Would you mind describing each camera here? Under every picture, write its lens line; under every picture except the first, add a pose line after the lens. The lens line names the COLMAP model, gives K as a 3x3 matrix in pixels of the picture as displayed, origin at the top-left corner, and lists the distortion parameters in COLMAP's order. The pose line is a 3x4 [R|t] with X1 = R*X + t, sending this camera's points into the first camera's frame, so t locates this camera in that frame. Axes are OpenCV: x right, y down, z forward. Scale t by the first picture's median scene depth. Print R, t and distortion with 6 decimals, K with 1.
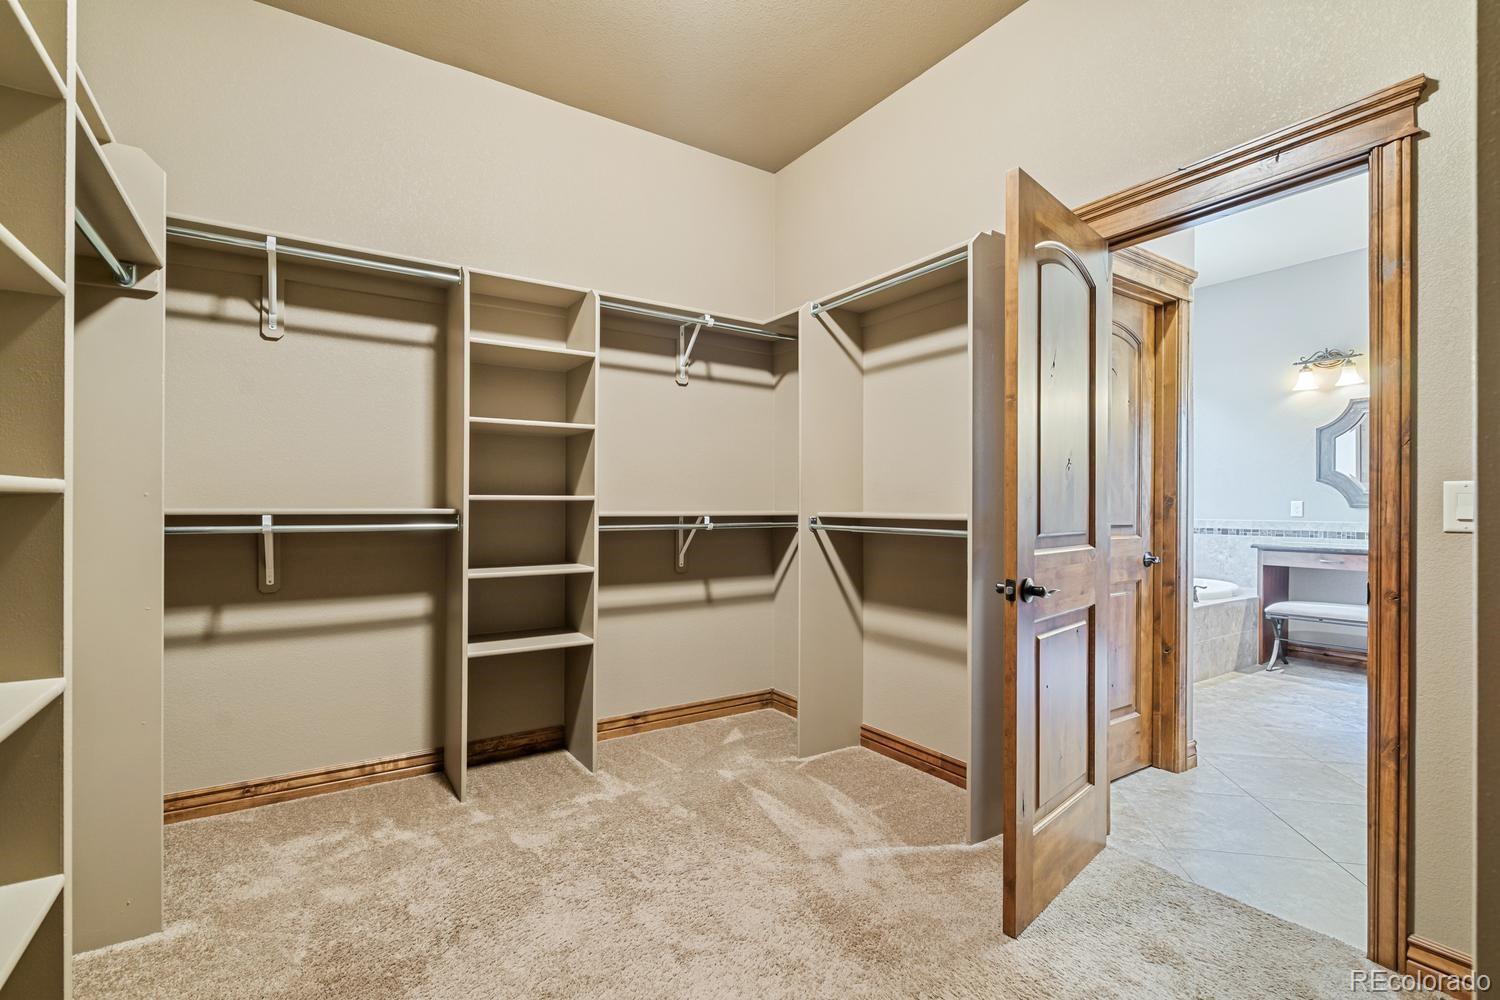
lens RADIAL K [[682.6, 0, 736.7], [0, 682.6, 503.3], [0, 0, 1]] dist [-0.007026, 0.001637]
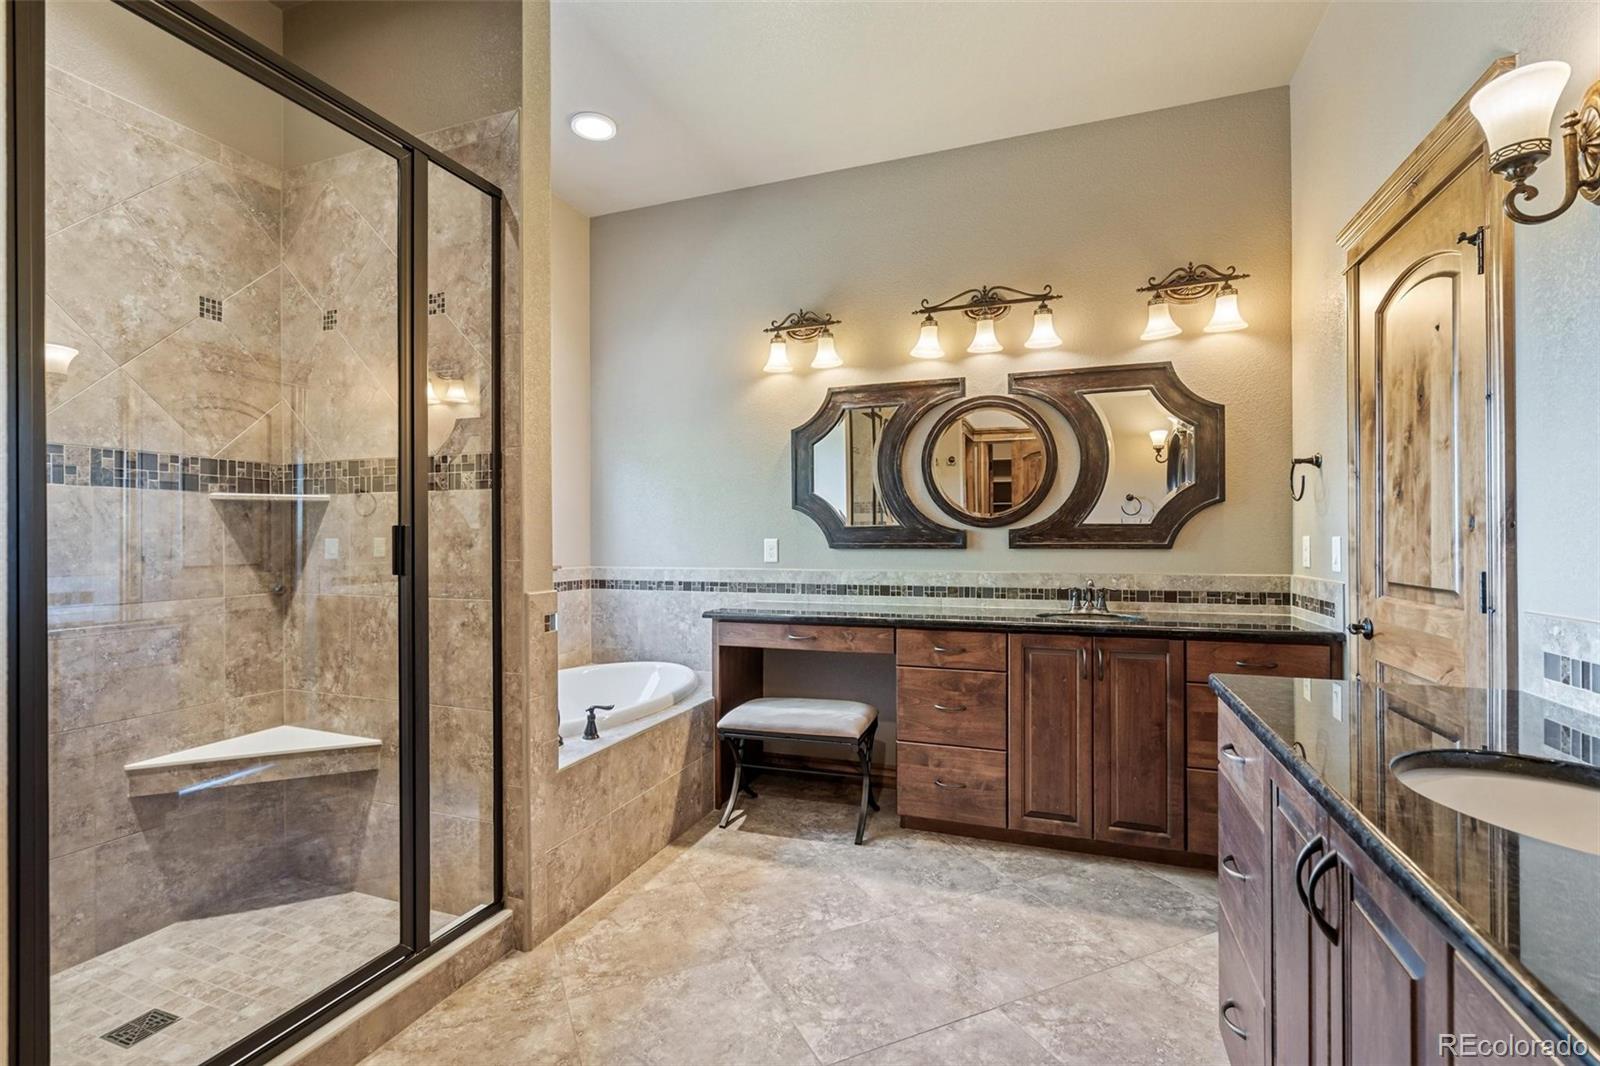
lens RADIAL K [[728.1, 0, 799.3], [0, 728.1, 532.4], [0, 0, 1]] dist [-0.007026, 0.001637]
pose [[0.797790, -0.002859, 0.602928, 0.433726], [0.007634, 0.999957, -0.005359, -0.005872], [-0.602887, 0.008878, 0.797777, 0.431781]]
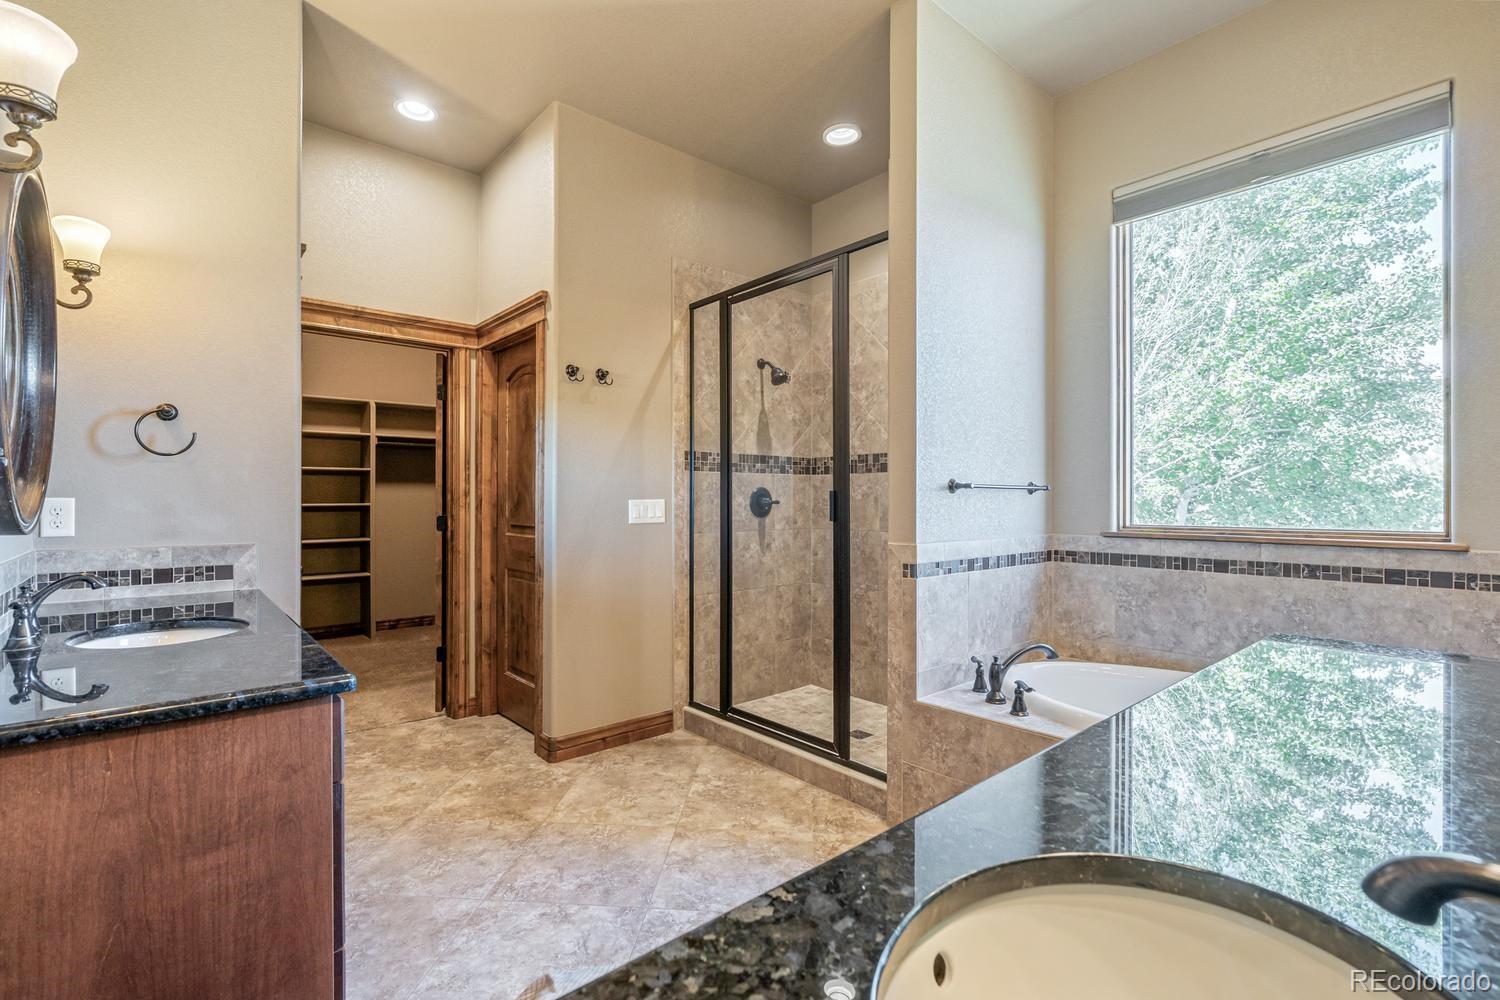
lens RADIAL K [[682.6, 0, 738.1], [0, 682.6, 496.5], [0, 0, 1]] dist [-0.007026, 0.001637]
pose [[0.132206, -0.014457, -0.991117, 1.038819], [0.002994, 0.999895, -0.014185, -0.001244], [0.991218, -0.001092, 0.132235, 0.687020]]
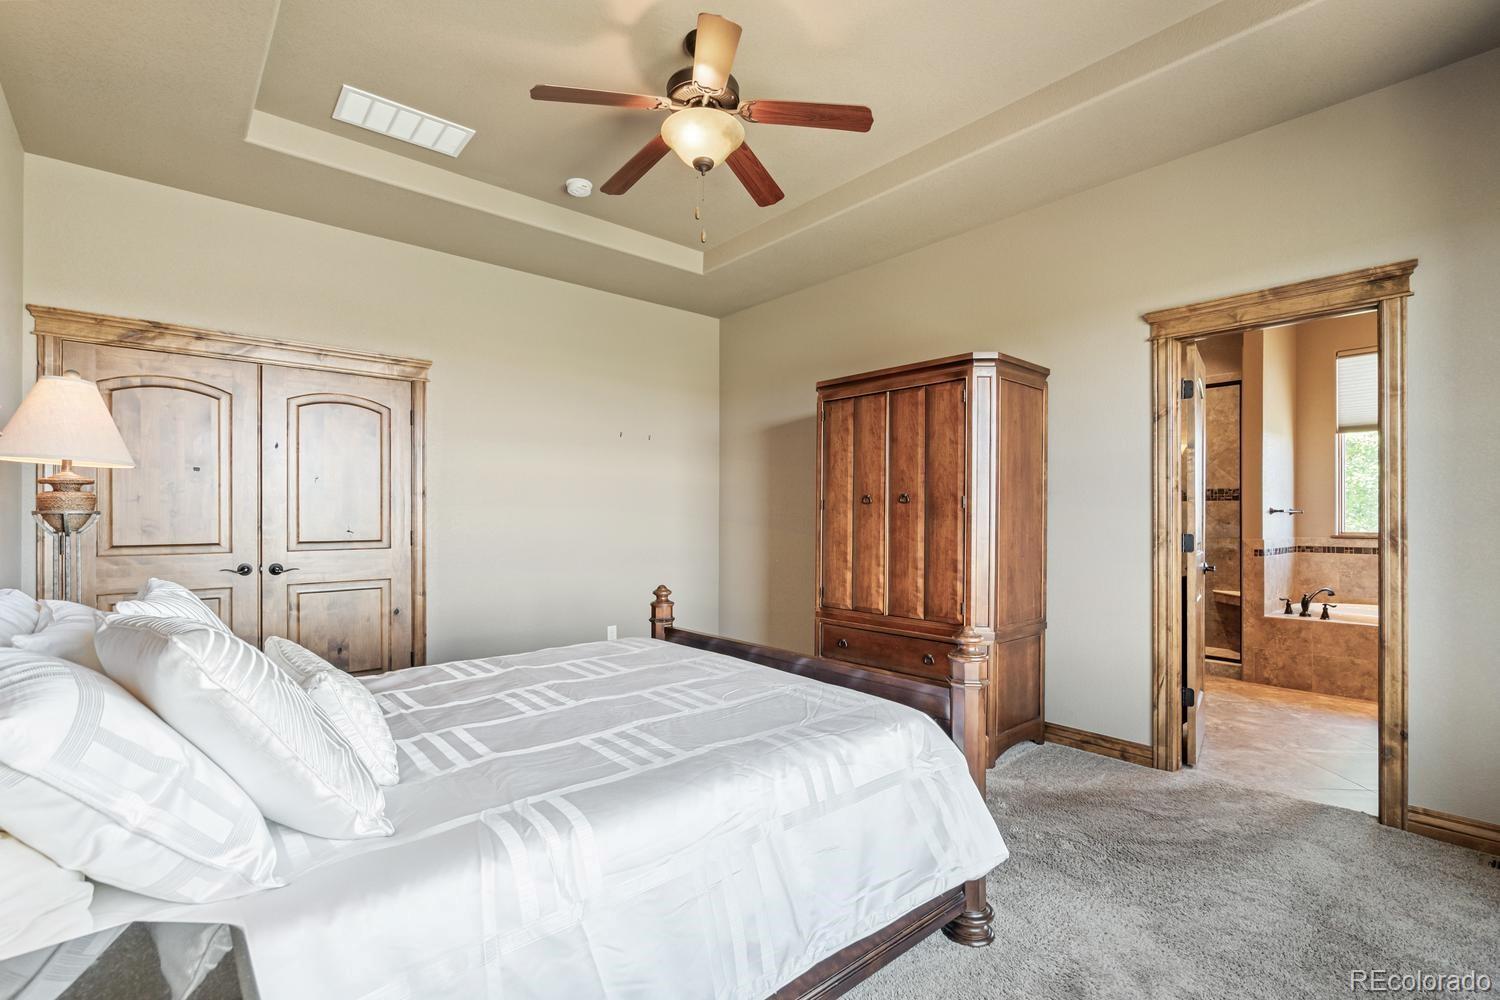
lens RADIAL K [[682.6, 0, 751.0], [0, 682.6, 514.5], [0, 0, 1]] dist [-0.007026, 0.001637]
pose [[0.157827, -0.009751, -0.987419, 1.421393], [-0.004700, 0.999932, -0.010626, 0.003611], [0.987456, 0.006318, 0.157771, 0.001261]]
